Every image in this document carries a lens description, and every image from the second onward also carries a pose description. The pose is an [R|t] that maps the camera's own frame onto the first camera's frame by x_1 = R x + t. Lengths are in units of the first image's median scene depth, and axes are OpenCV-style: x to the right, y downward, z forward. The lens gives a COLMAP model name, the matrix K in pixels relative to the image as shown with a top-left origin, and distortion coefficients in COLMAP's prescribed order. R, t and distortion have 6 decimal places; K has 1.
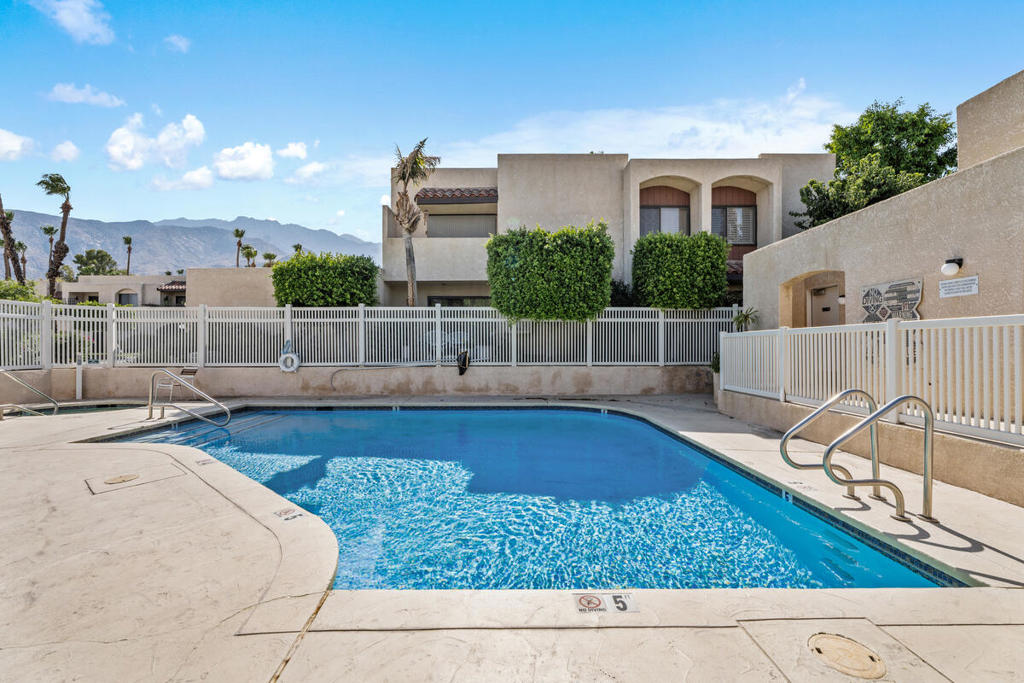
lens RADIAL K [[445.4, 0, 512.0], [0, 445.4, 341.5], [0, 0, 1]] dist [-0.000171, 0.000048]
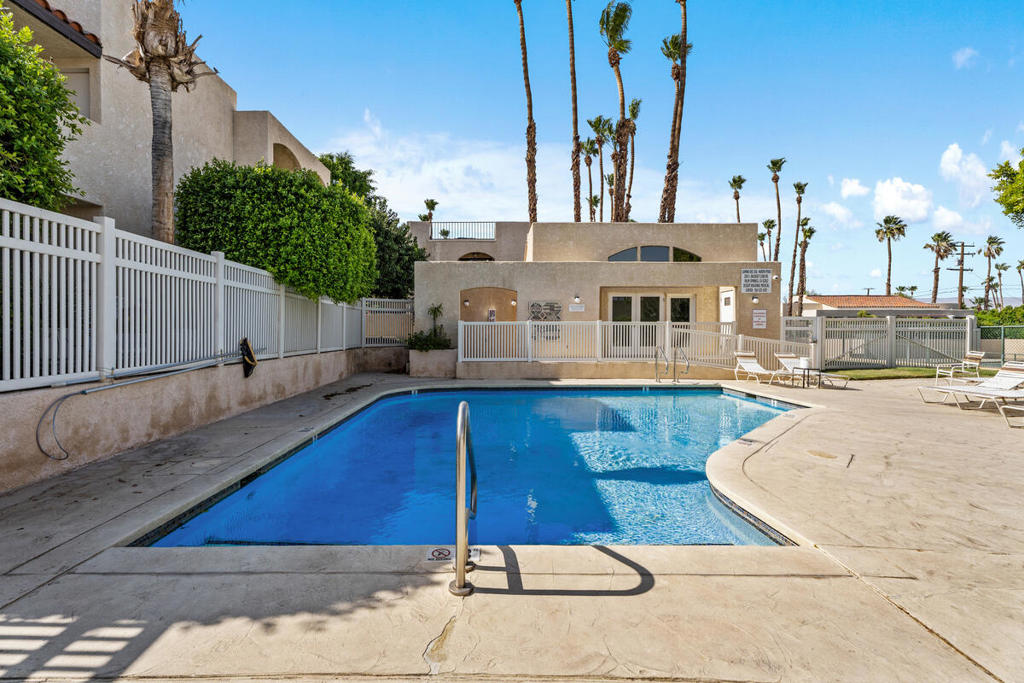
lens RADIAL K [[445.4, 0, 512.0], [0, 445.4, 341.5], [0, 0, 1]] dist [-0.000171, 0.000048]
pose [[0.005938, -0.019254, 0.999797, -0.722749], [-0.010379, 0.999760, 0.019315, 0.011163], [-0.999929, -0.010491, 0.005737, 0.647028]]
